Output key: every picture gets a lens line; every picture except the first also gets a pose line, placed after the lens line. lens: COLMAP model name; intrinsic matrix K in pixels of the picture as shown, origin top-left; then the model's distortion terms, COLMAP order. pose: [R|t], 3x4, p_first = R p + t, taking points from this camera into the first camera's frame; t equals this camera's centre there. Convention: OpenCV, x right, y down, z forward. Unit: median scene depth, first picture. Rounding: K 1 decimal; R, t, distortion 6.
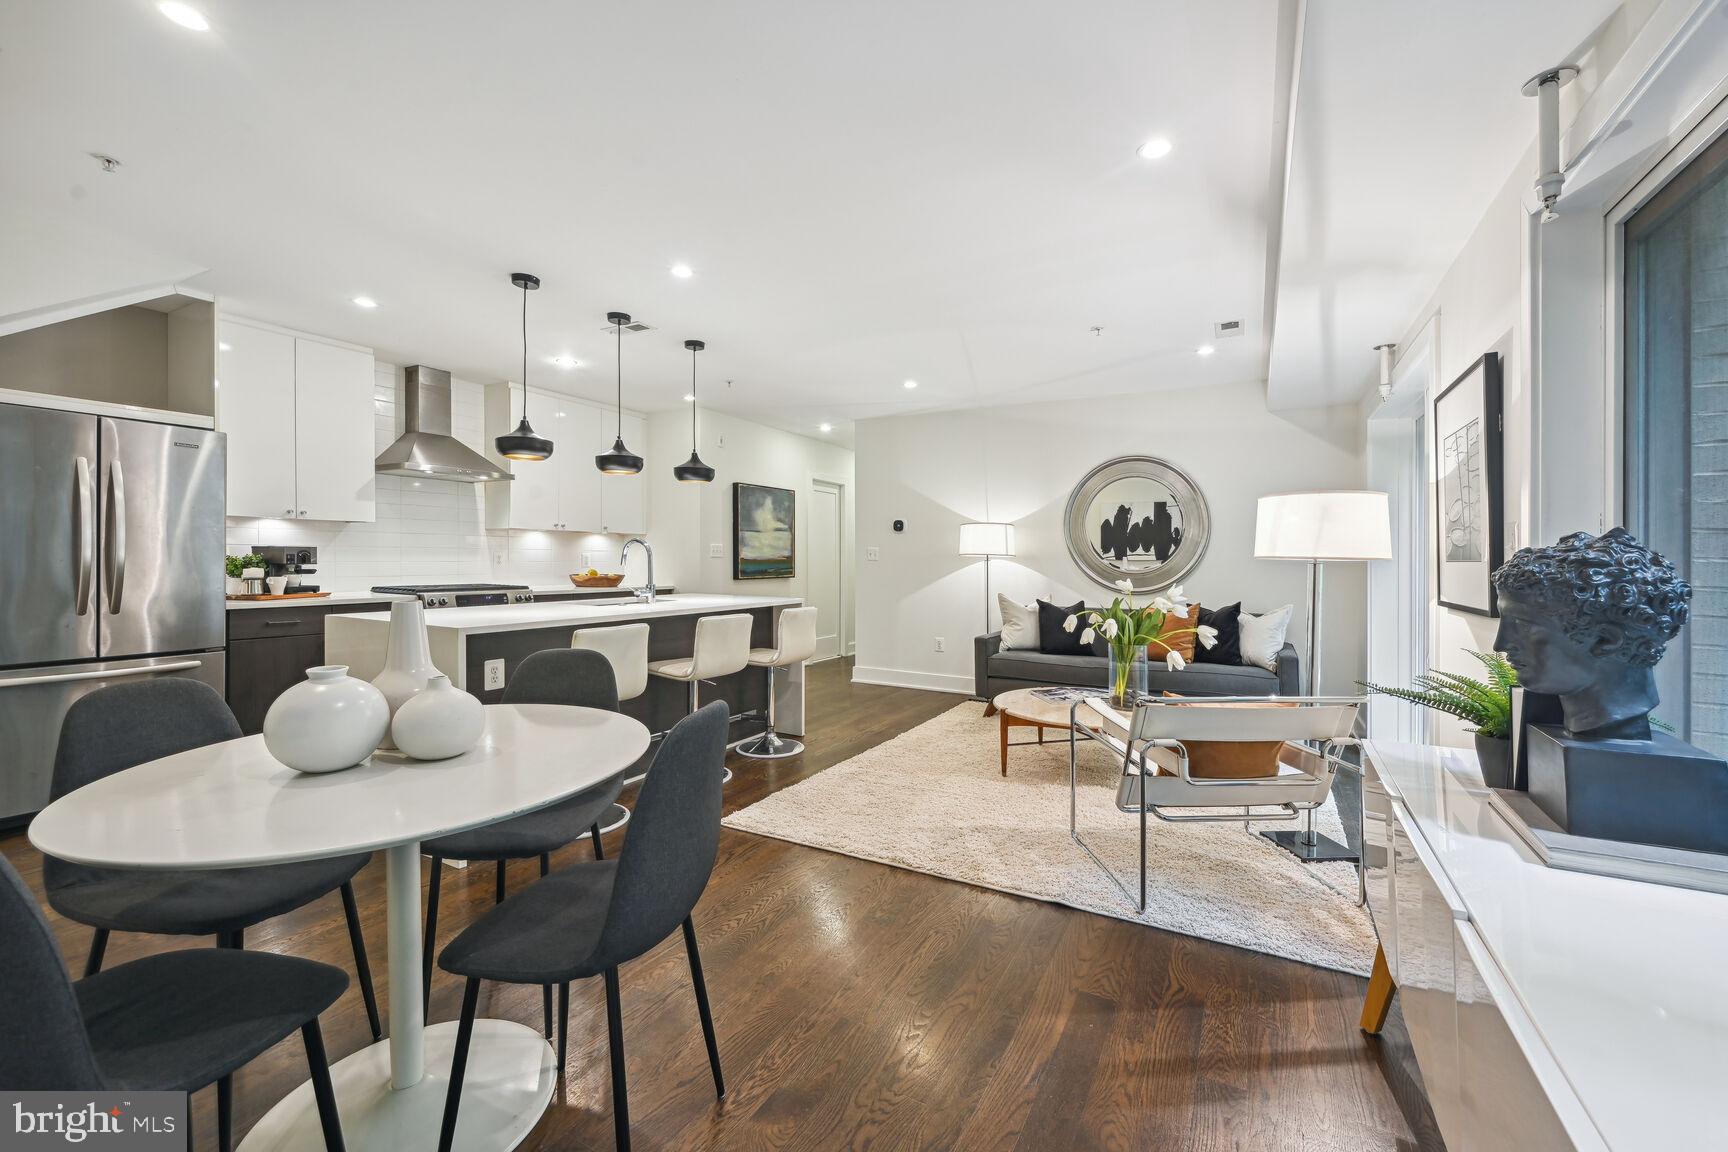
lens RADIAL K [[703.0, 0, 868.5], [0, 703.0, 548.4], [0, 0, 1]] dist [0.002204, 0.000331]
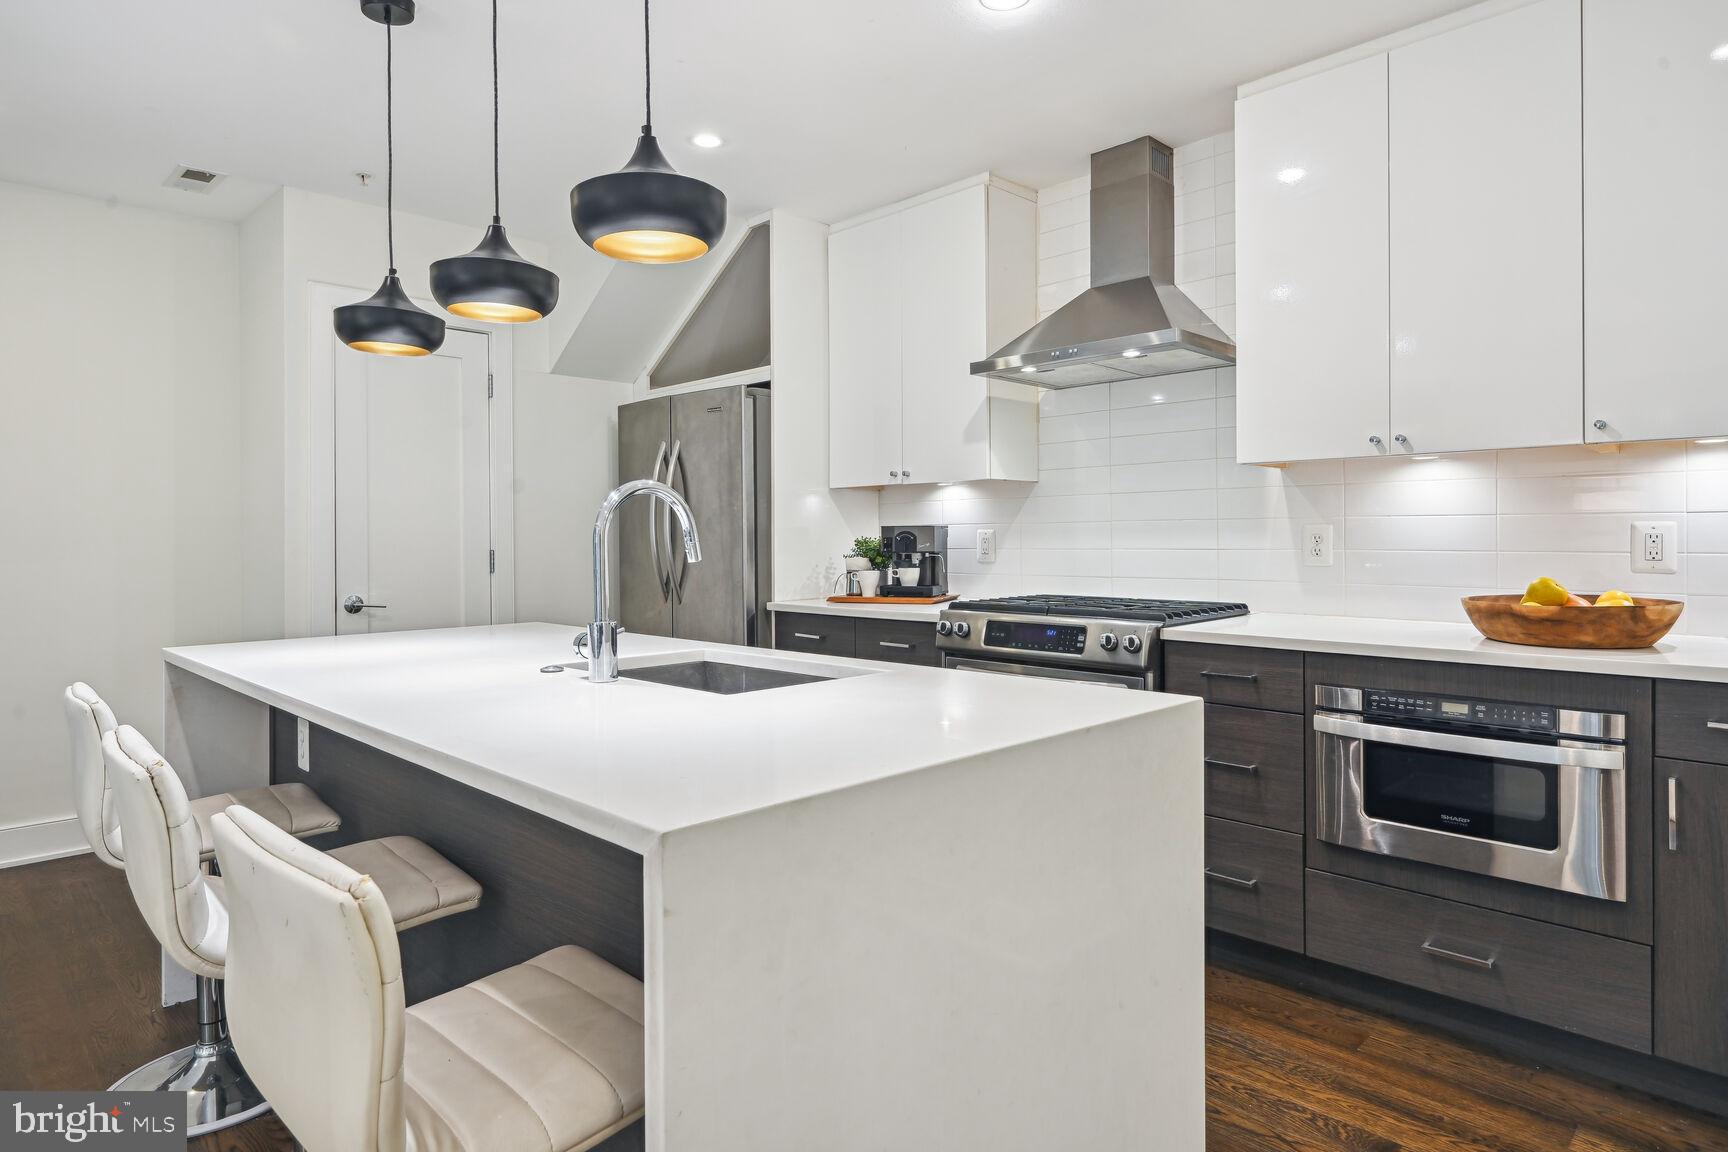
lens RADIAL K [[974.4, 0, 866.7], [0, 974.4, 560.6], [0, 0, 1]] dist [-0.015138, -0.000398]
pose [[-0.291976, 0.016571, -0.956282, 0.166624], [0.020240, 0.999733, 0.011144, 0.037611], [0.956212, -0.016101, -0.292233, 2.464059]]
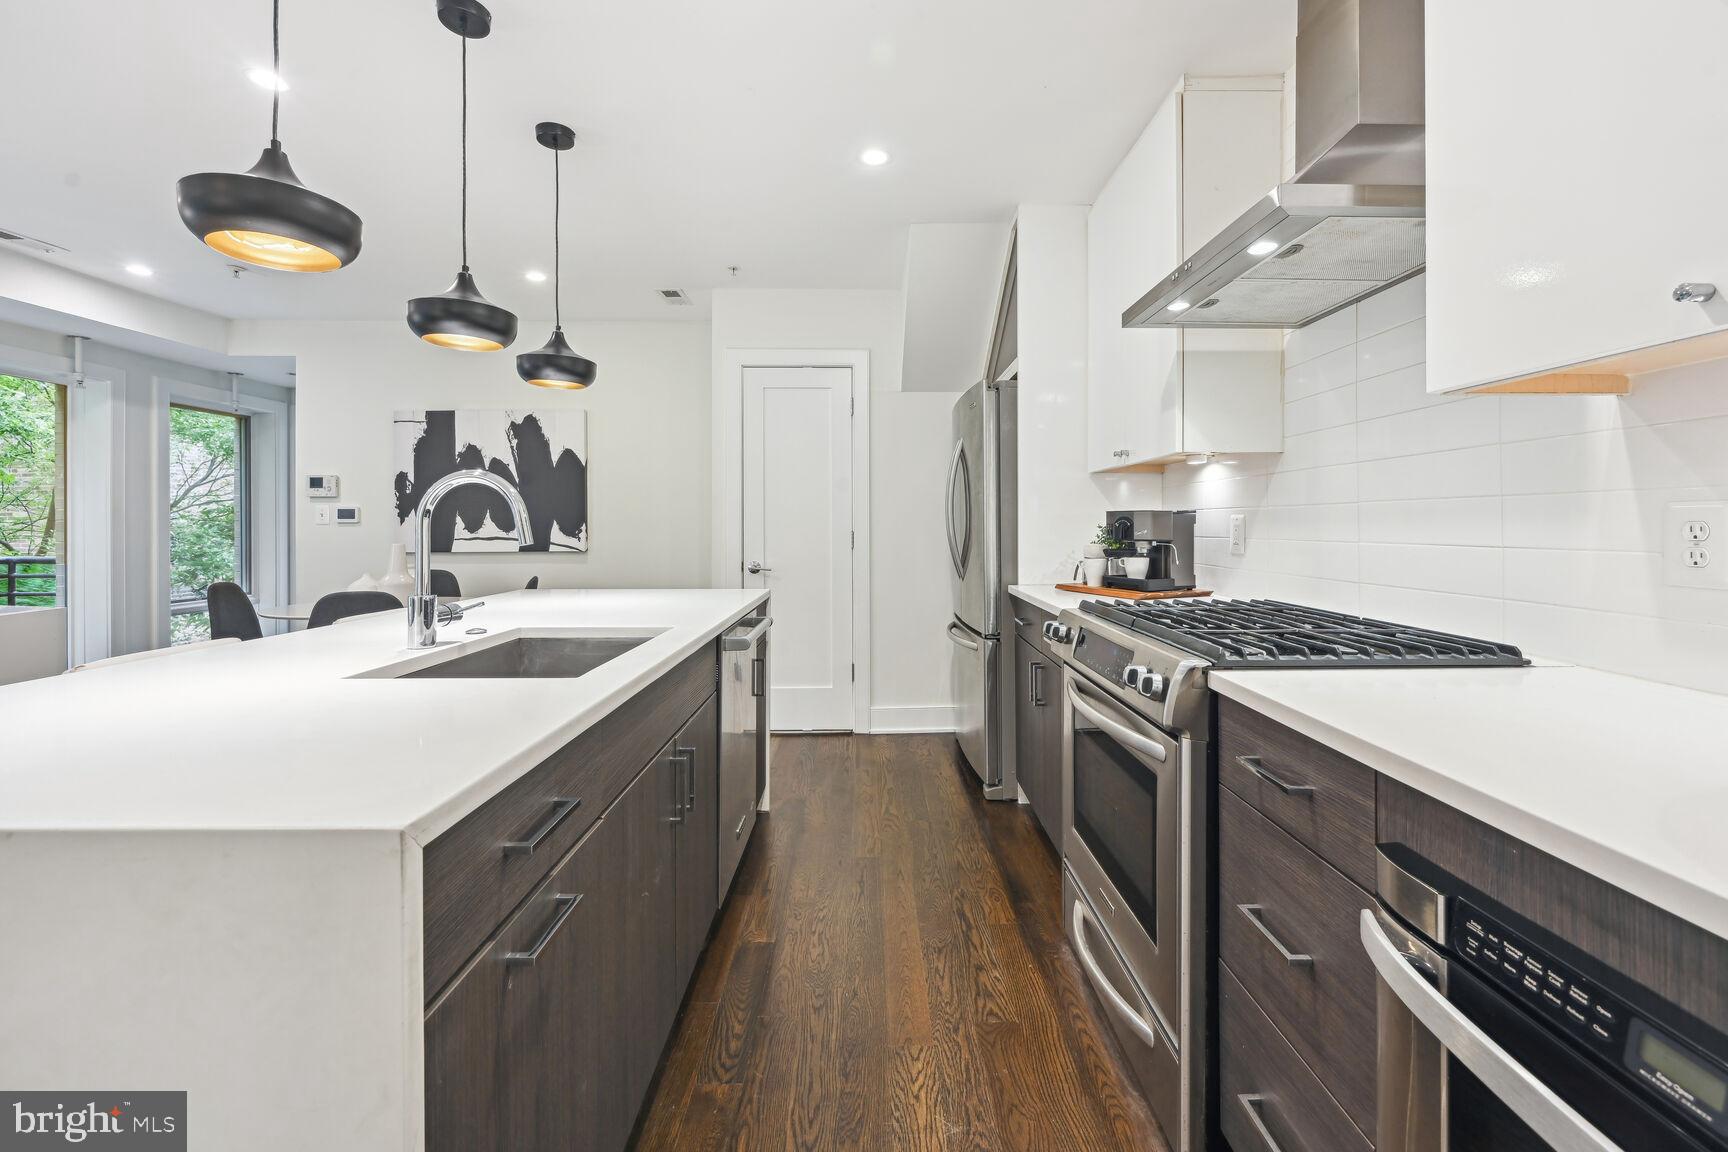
lens RADIAL K [[704.3, 0, 863.7], [0, 704.3, 533.8], [0, 0, 1]] dist [-0.008280, 0.000081]
pose [[-0.877358, -0.000843, -0.479835, -0.646303], [0.001681, 0.999987, -0.004830, 0.038449], [0.479833, -0.005045, -0.877346, 2.833678]]
